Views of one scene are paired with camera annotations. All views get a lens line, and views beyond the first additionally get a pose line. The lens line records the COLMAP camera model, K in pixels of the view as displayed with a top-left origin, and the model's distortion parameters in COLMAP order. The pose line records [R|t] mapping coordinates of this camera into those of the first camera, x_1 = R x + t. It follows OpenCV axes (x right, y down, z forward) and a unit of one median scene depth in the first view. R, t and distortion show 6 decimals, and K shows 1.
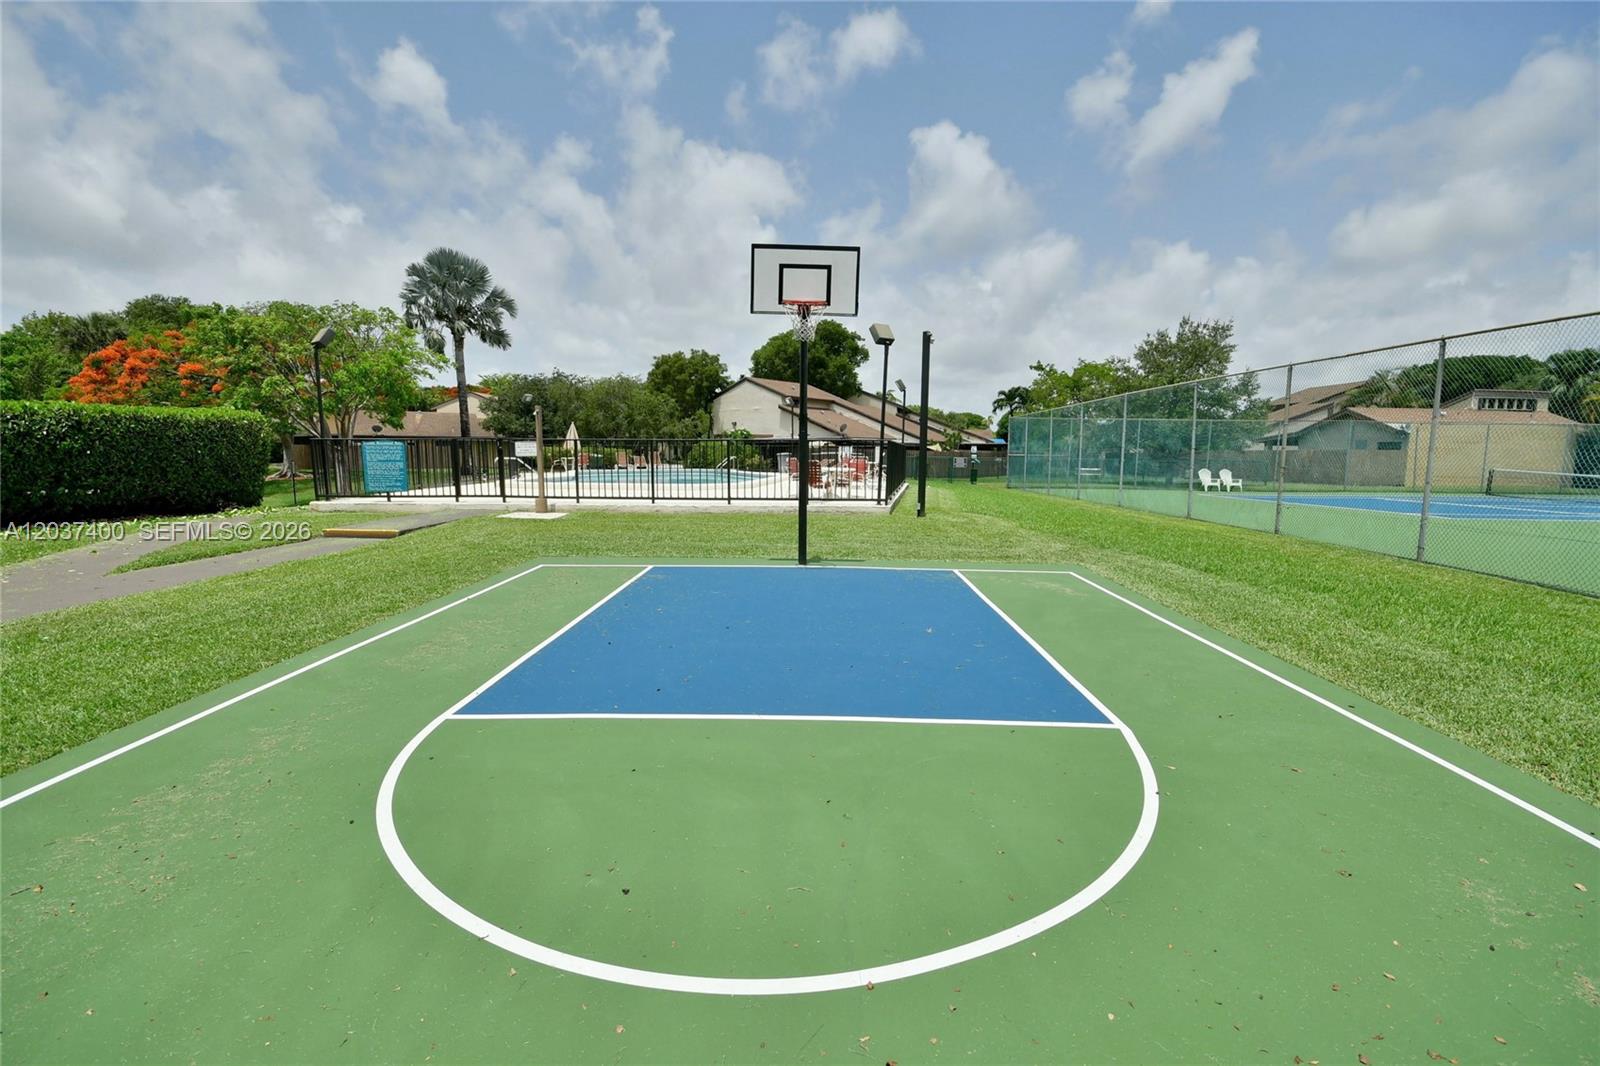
lens RADIAL K [[696.1, 0, 806.3], [0, 696.1, 533.0], [0, 0, 1]] dist [0.000978, 0.000260]
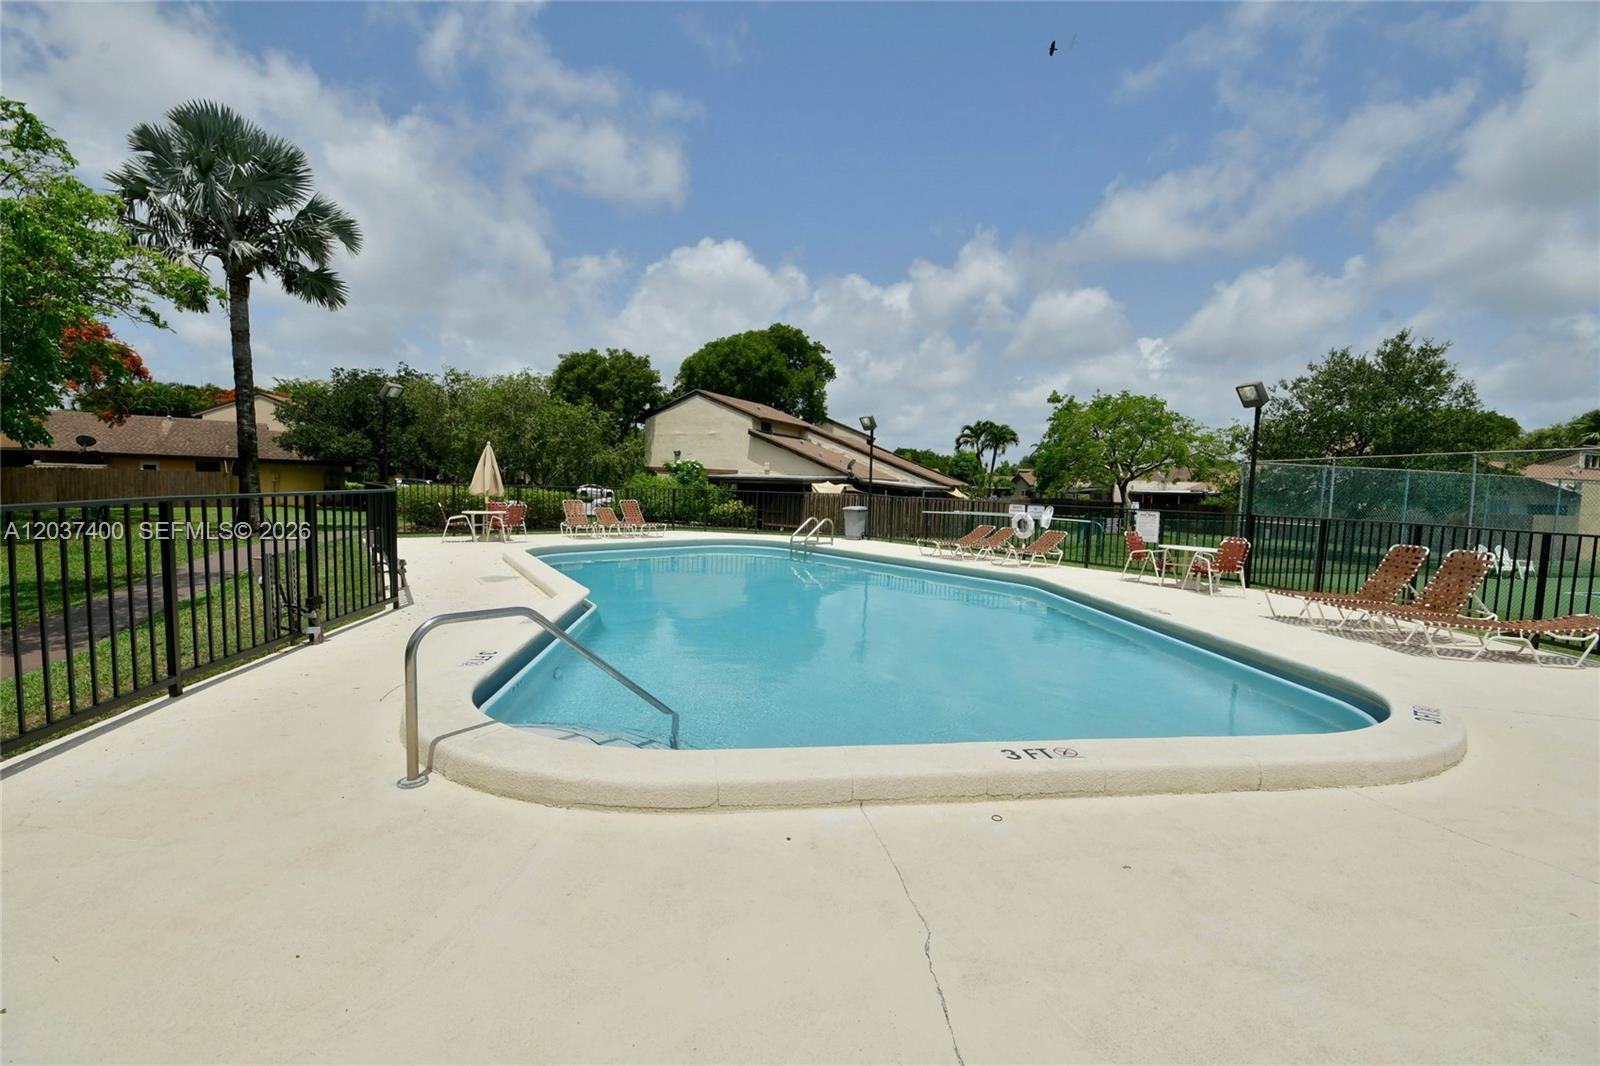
lens RADIAL K [[696.1, 0, 793.6], [0, 696.1, 536.0], [0, 0, 1]] dist [0.000978, 0.000260]
pose [[0.978060, 0.010914, 0.208039, -0.136751], [-0.002091, 0.999091, -0.042585, -0.042259], [-0.208315, 0.041216, 0.977193, 0.283121]]
